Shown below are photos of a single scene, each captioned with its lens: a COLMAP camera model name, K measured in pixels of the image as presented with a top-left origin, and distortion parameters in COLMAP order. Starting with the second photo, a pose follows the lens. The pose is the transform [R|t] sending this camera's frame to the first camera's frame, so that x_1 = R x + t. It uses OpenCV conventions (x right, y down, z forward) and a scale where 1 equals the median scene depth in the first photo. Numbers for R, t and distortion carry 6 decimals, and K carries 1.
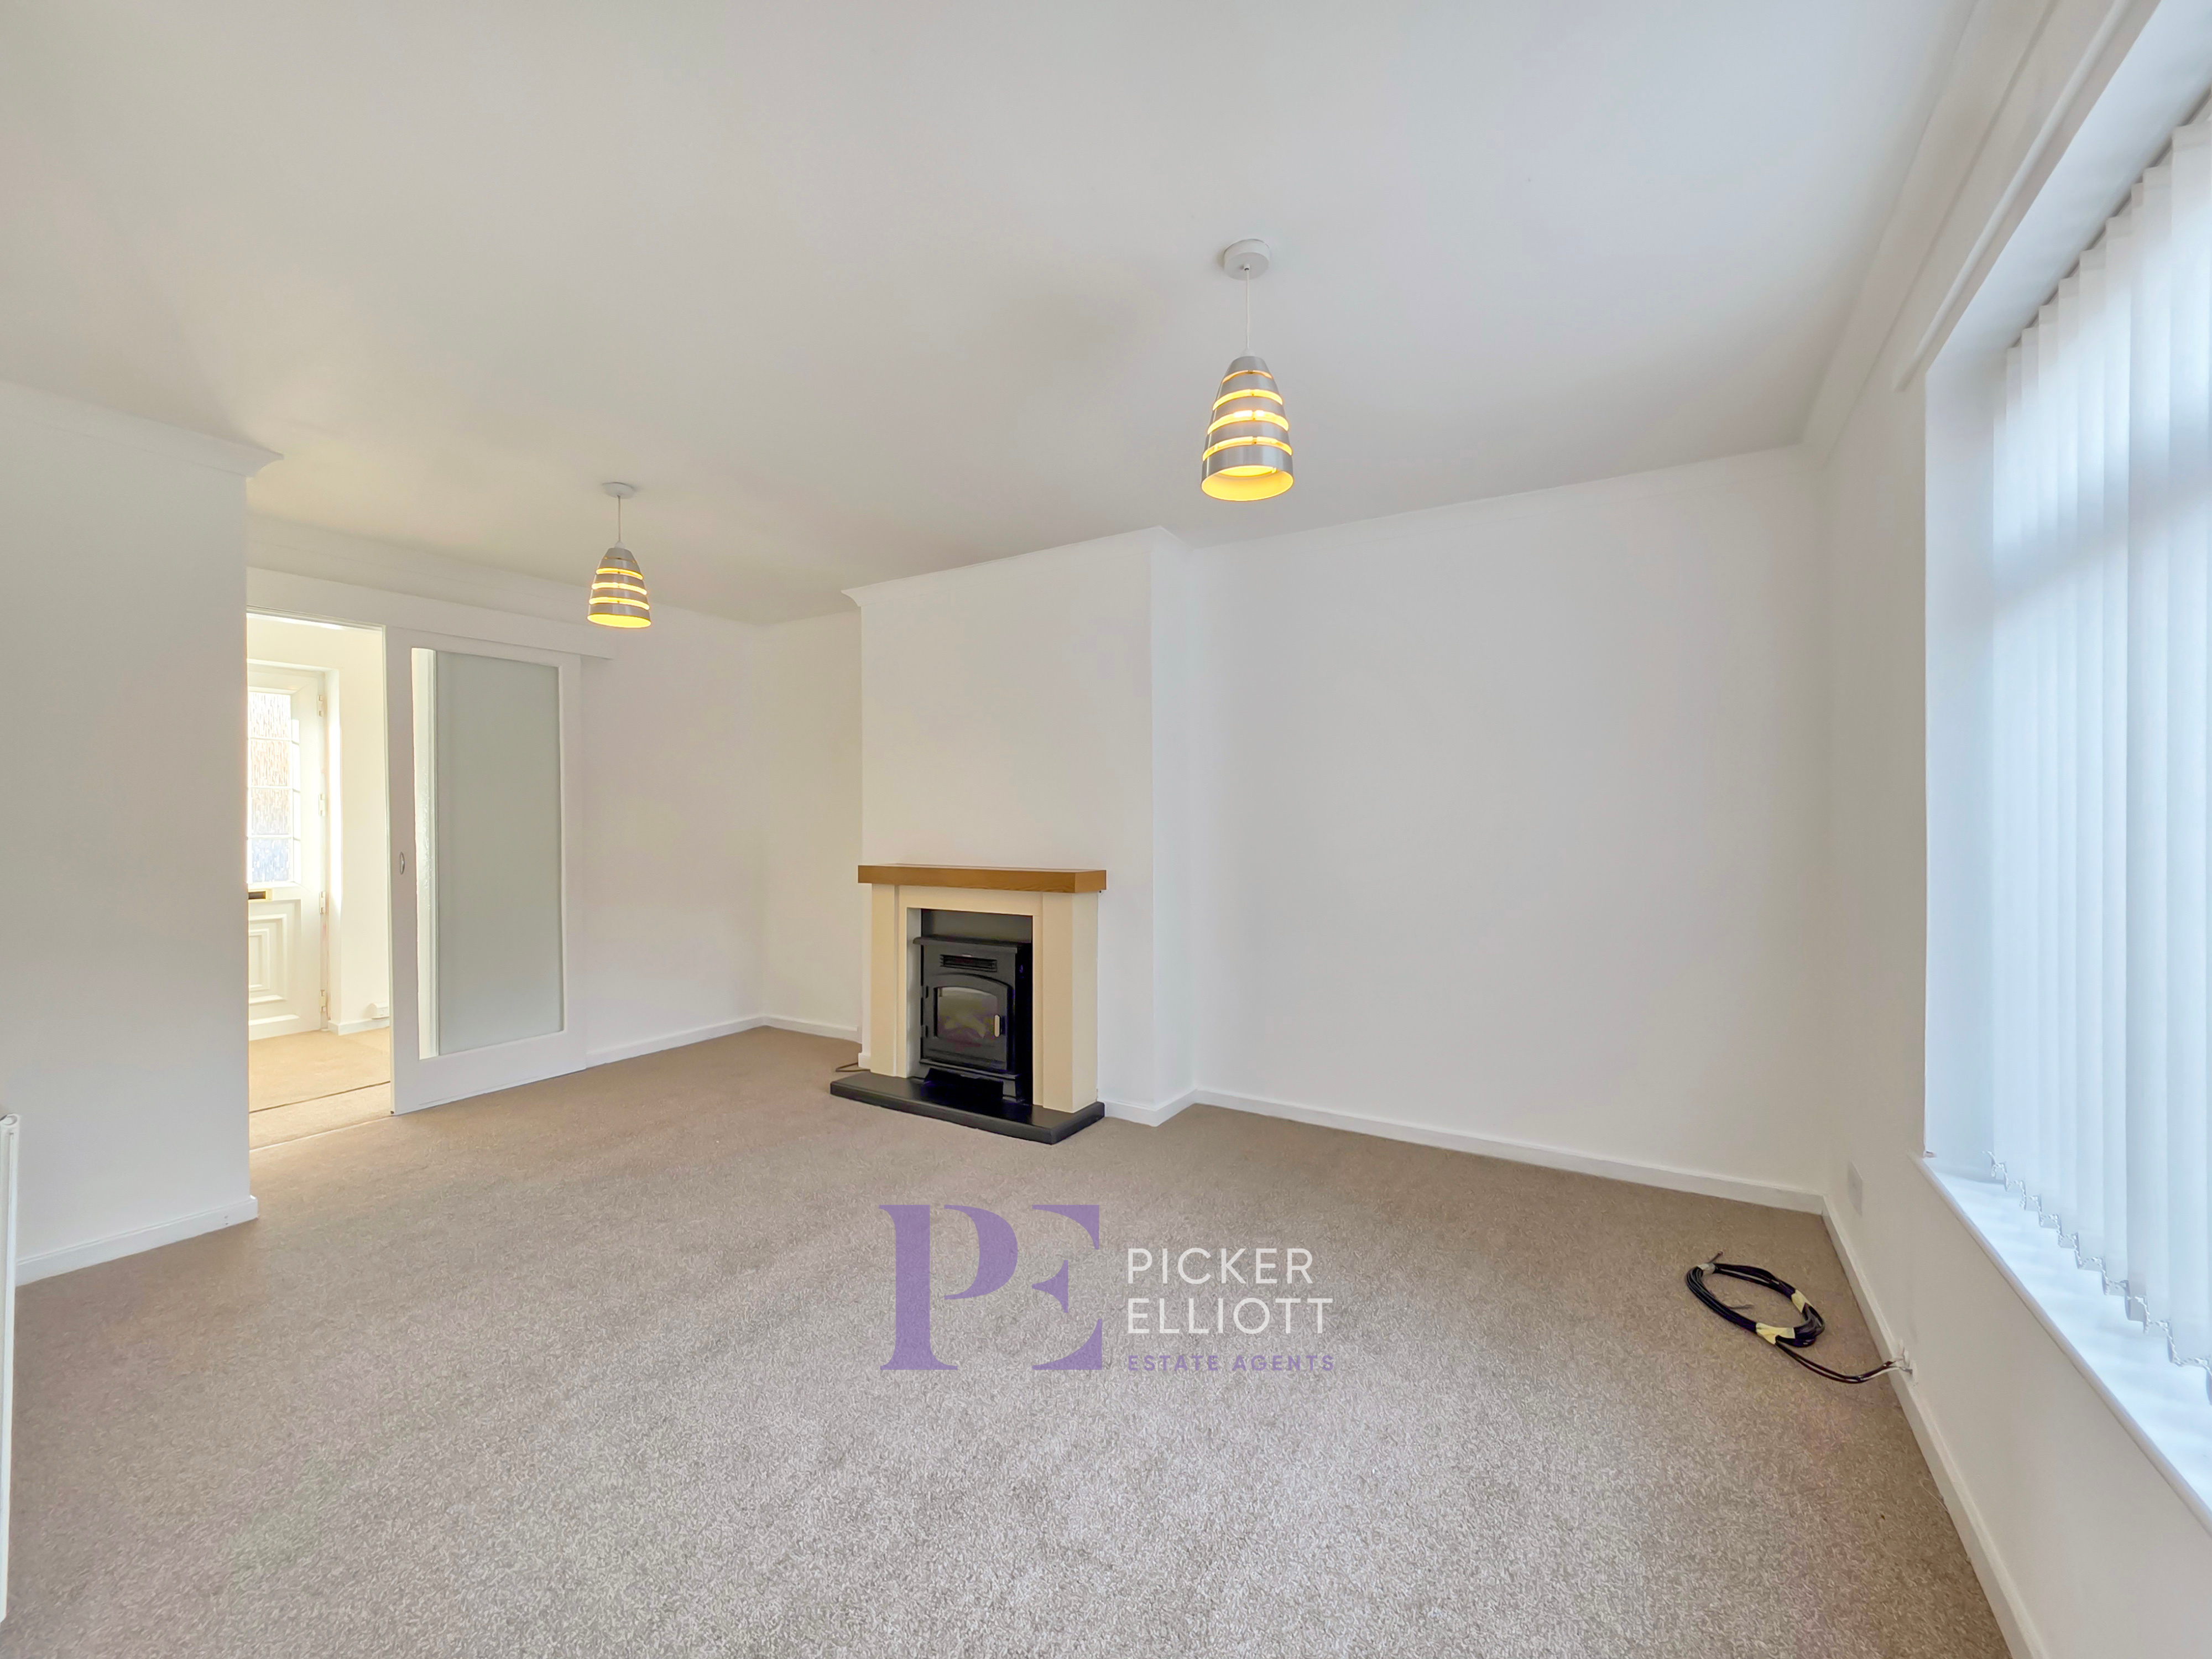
lens RADIAL K [[908.9, 0, 1119.3], [0, 908.9, 825.7], [0, 0, 1]] dist [-0.000311, 0.000165]
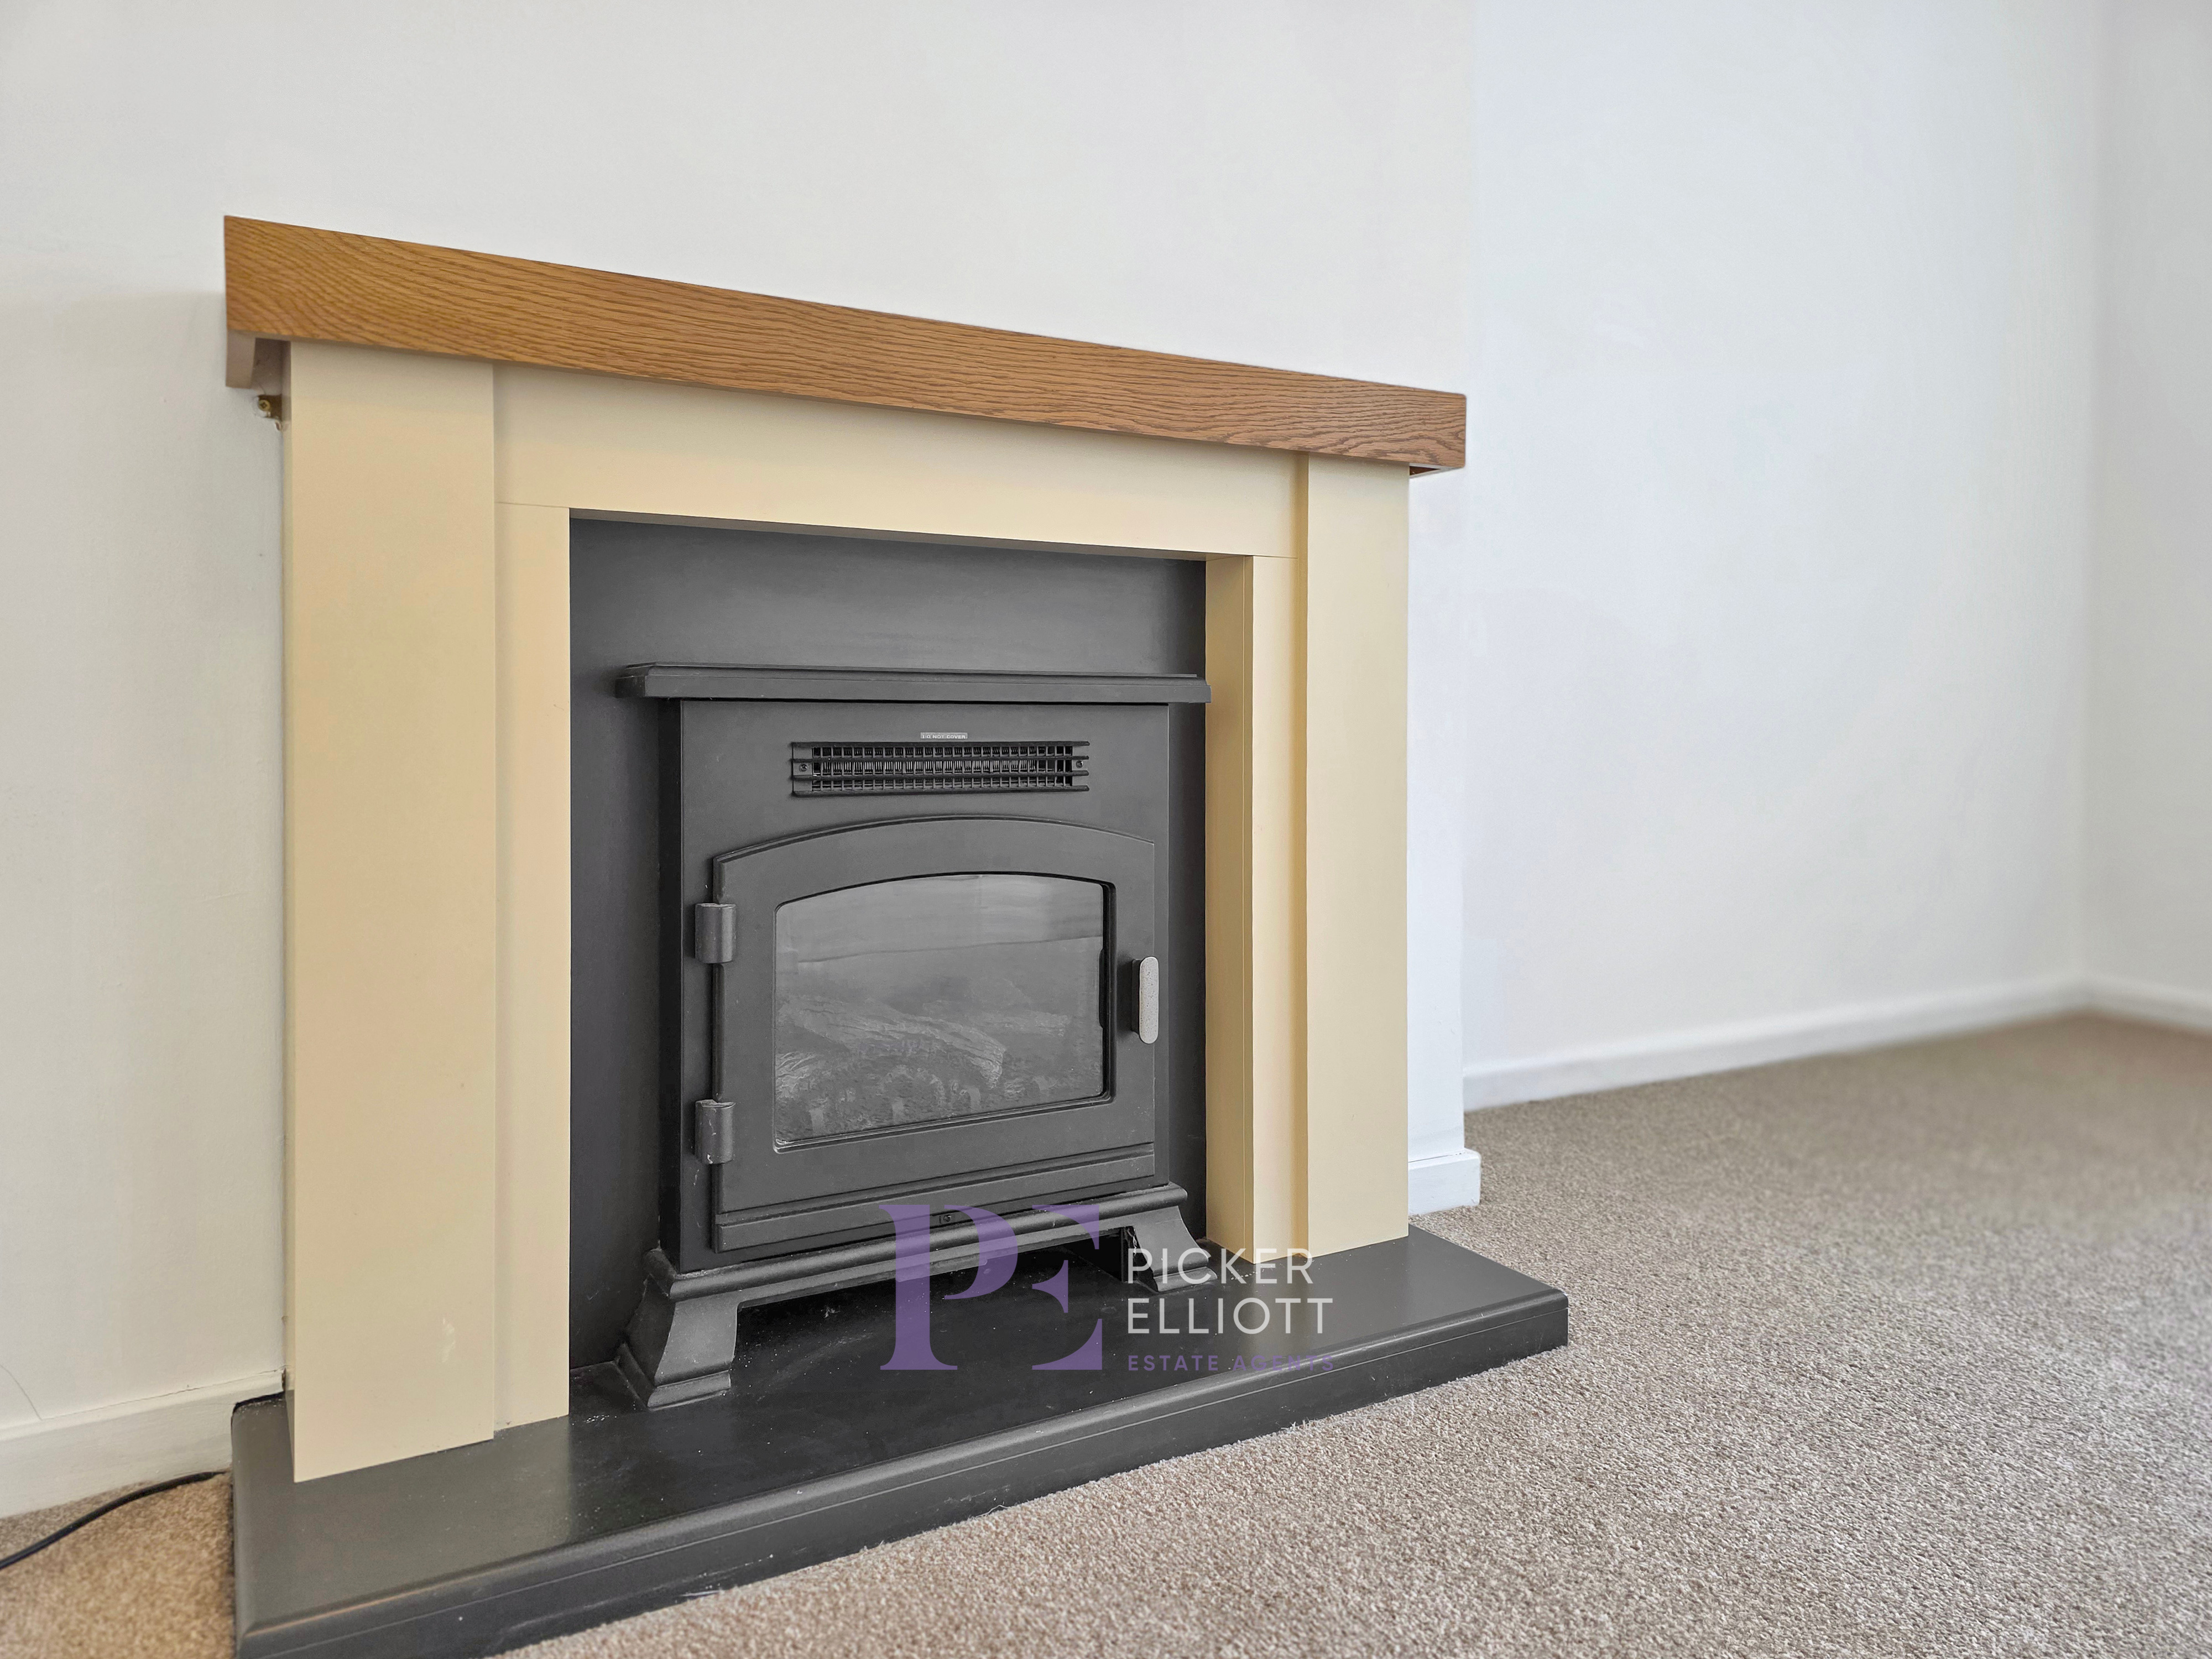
lens RADIAL K [[1492.2, 0, 1102.7], [0, 1492.2, 817.7], [0, 0, 1]] dist [-0.003077, -0.001714]
pose [[0.506219, -0.062320, 0.860150, -0.778078], [0.009157, 0.997718, 0.066897, 0.234166], [-0.862356, -0.025988, 0.505634, 1.315970]]
